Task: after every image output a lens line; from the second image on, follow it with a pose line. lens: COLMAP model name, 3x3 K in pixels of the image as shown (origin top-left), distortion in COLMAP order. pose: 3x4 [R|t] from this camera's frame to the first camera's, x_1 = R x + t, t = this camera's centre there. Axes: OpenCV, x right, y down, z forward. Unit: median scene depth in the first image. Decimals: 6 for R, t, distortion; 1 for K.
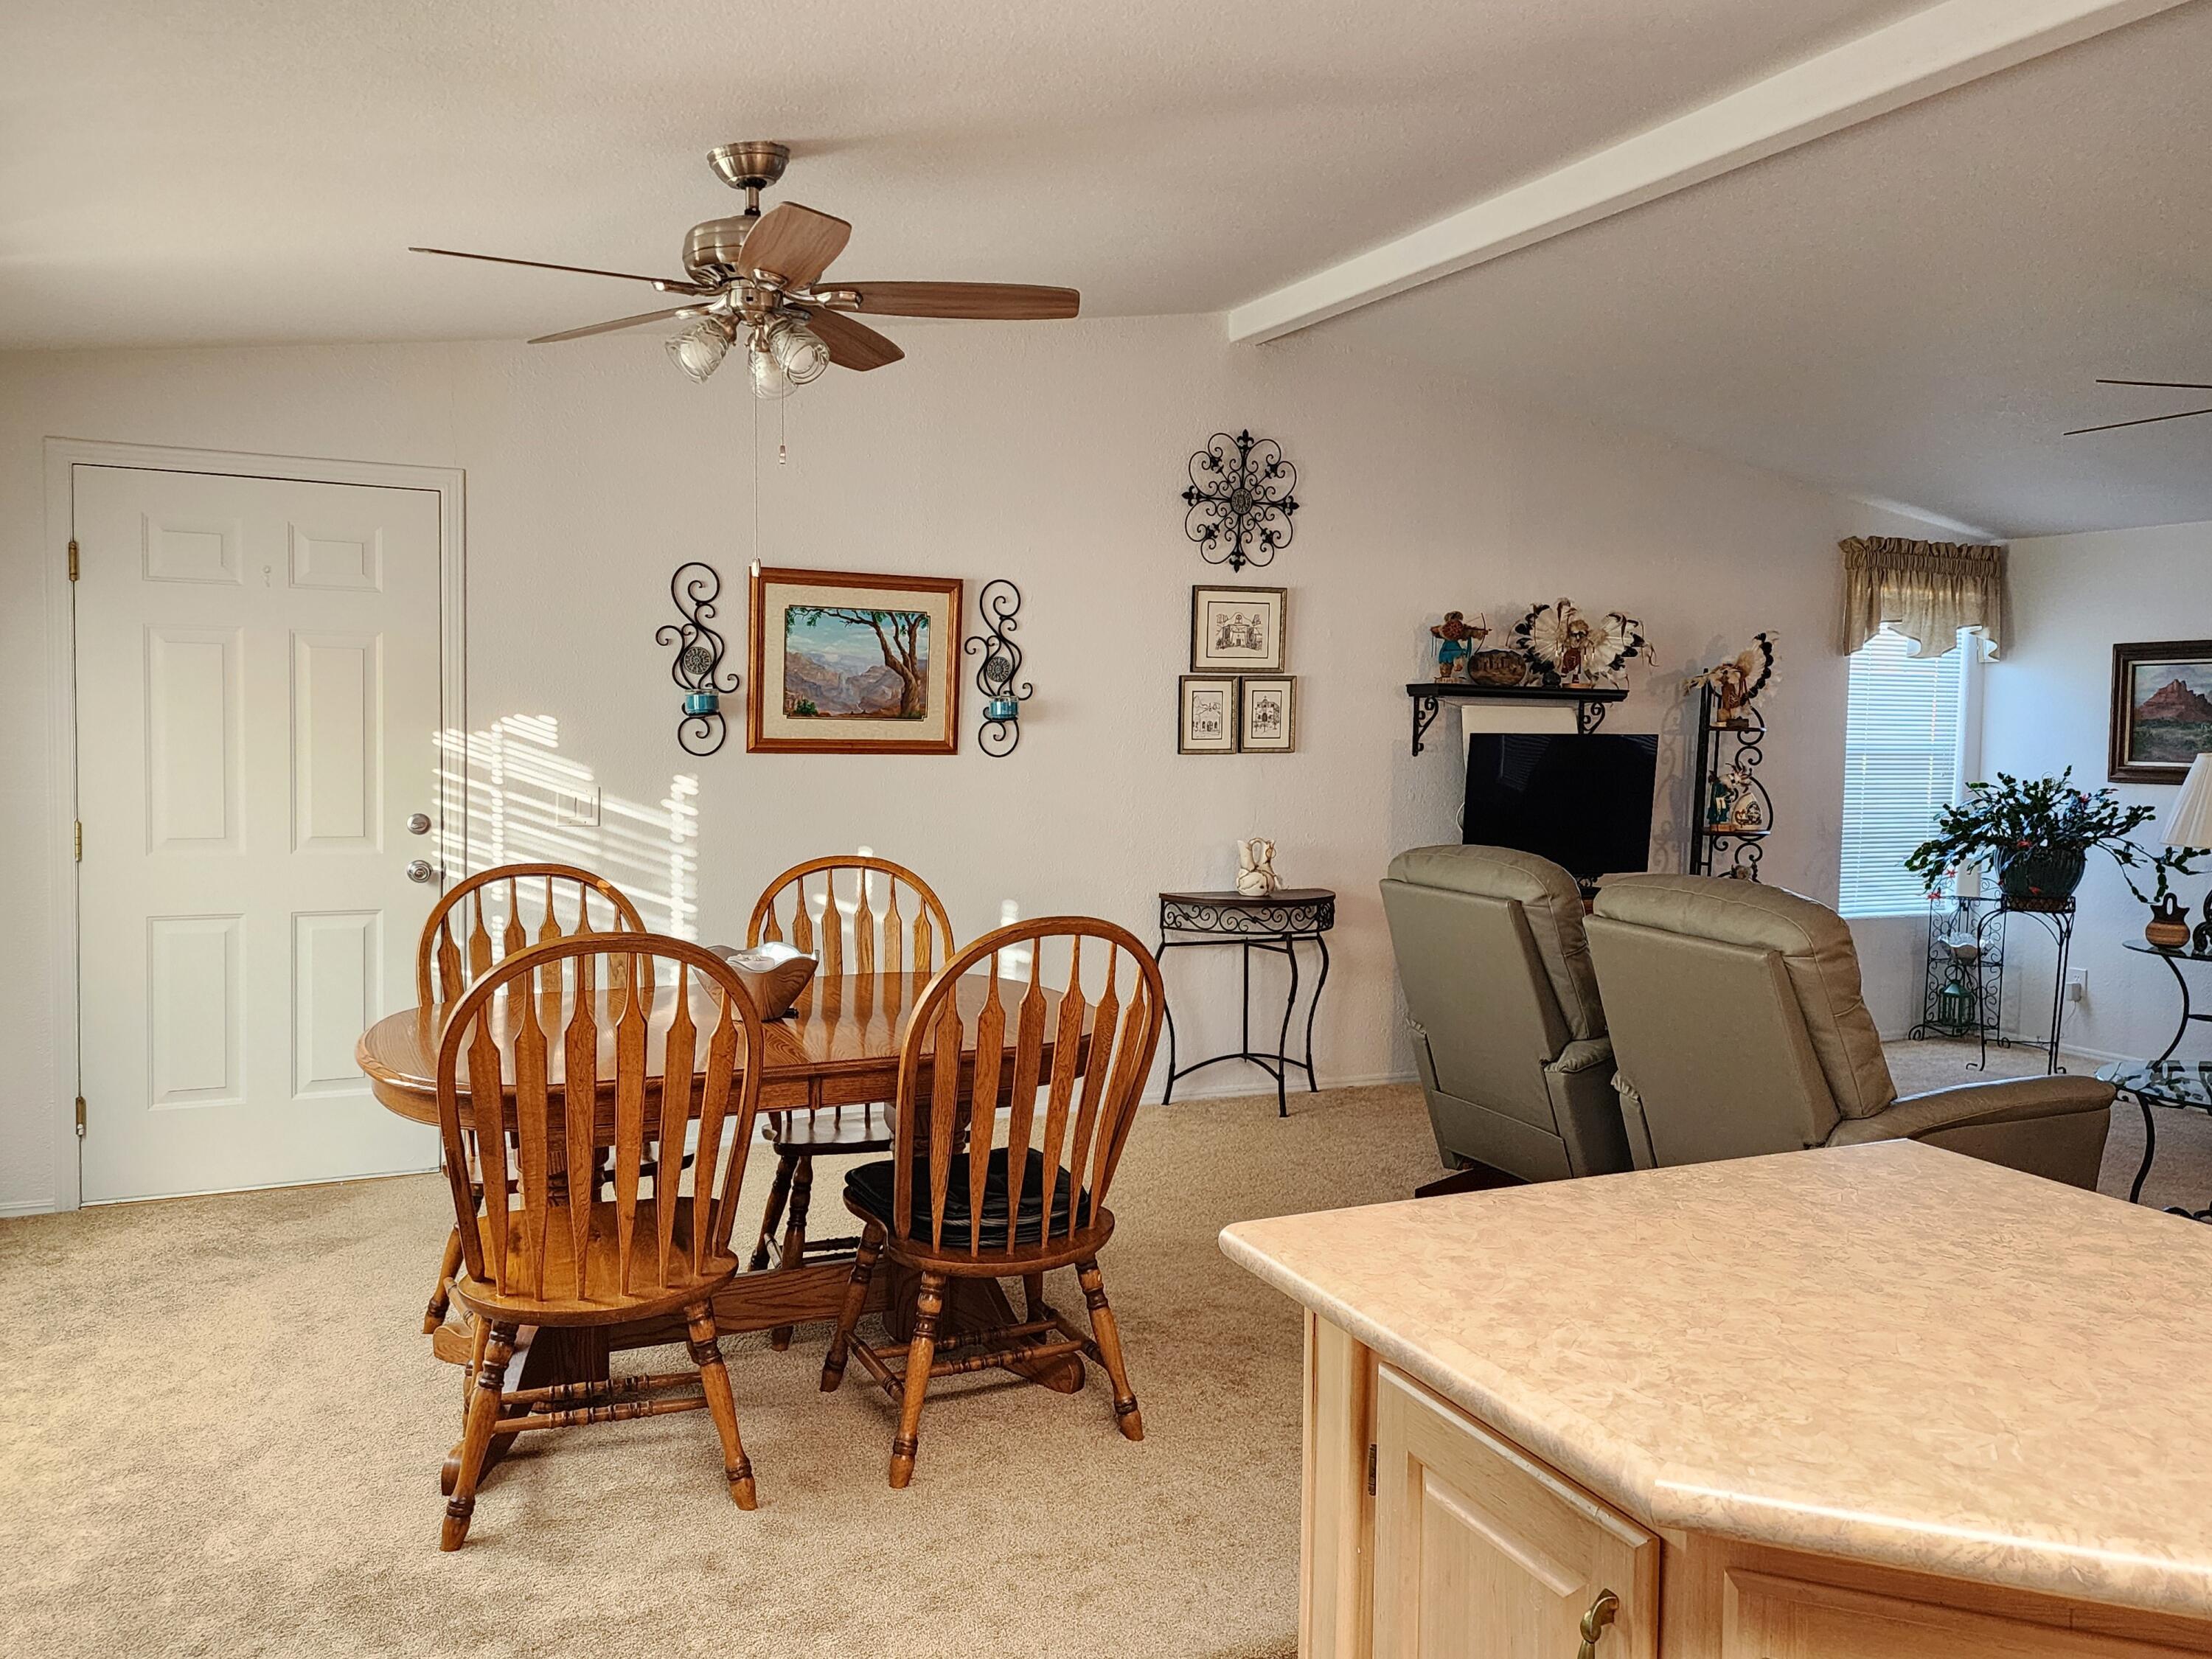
lens RADIAL K [[1649.2, 0, 1074.4], [0, 1649.2, 834.4], [0, 0, 1]] dist [0.106263, -0.153286]
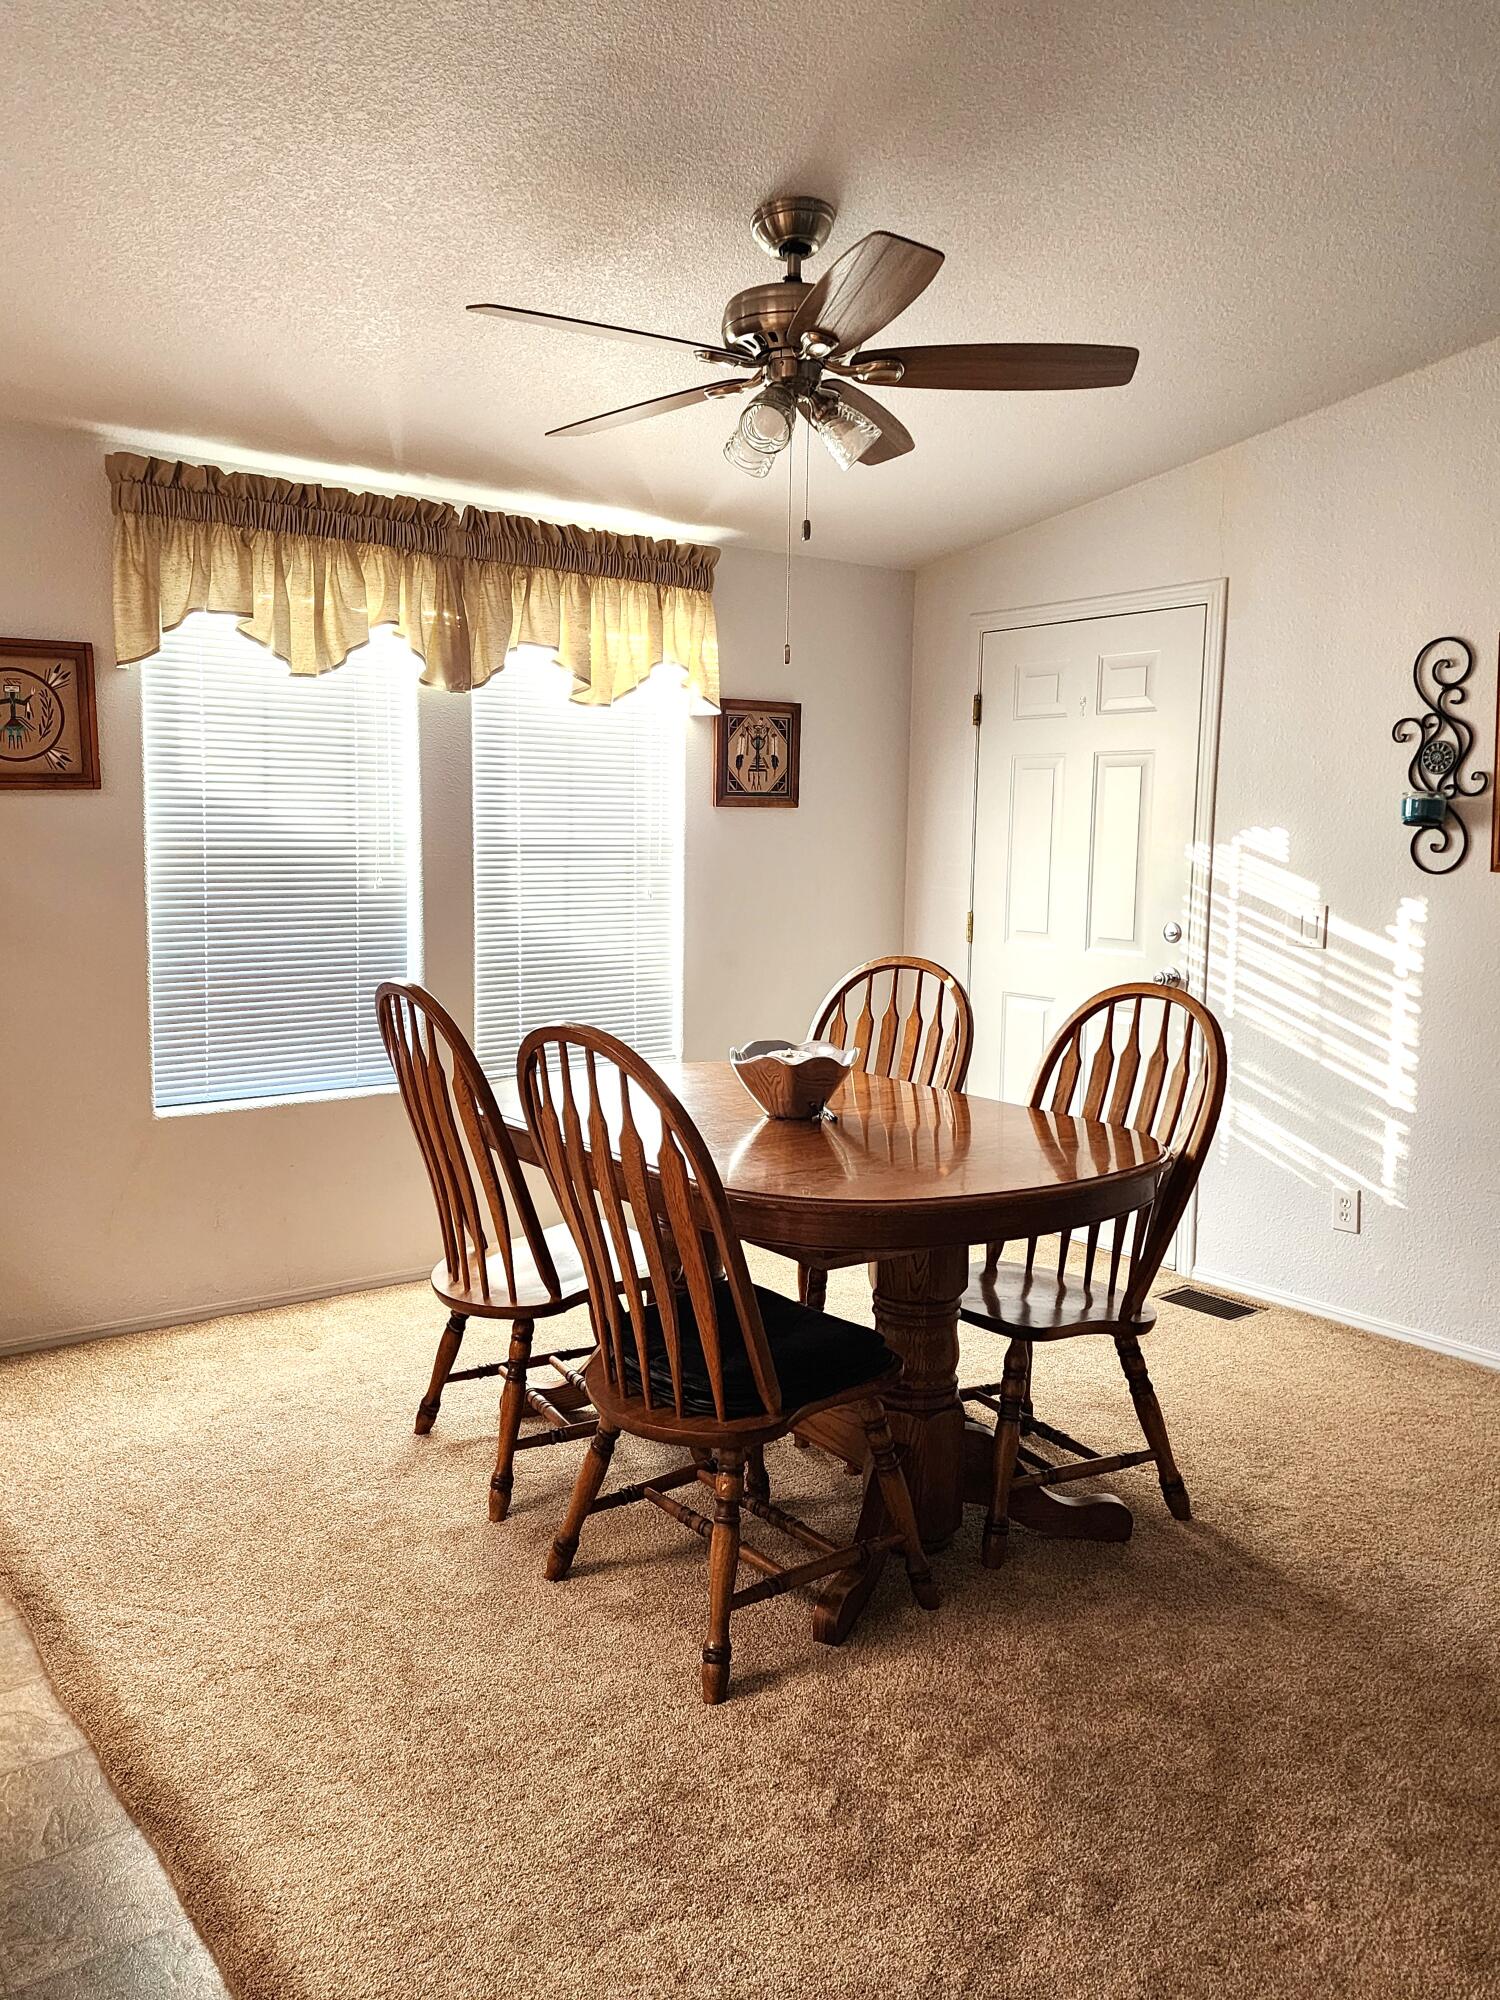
lens RADIAL K [[1491.2, 0, 790.6], [0, 1491.2, 995.1], [0, 0, 1]] dist [0.106263, -0.153286]
pose [[0.241249, 0.095098, -0.965793, 0.373452], [-0.079942, 0.993752, 0.077882, -0.018206], [0.967165, 0.058419, 0.247344, 0.445342]]
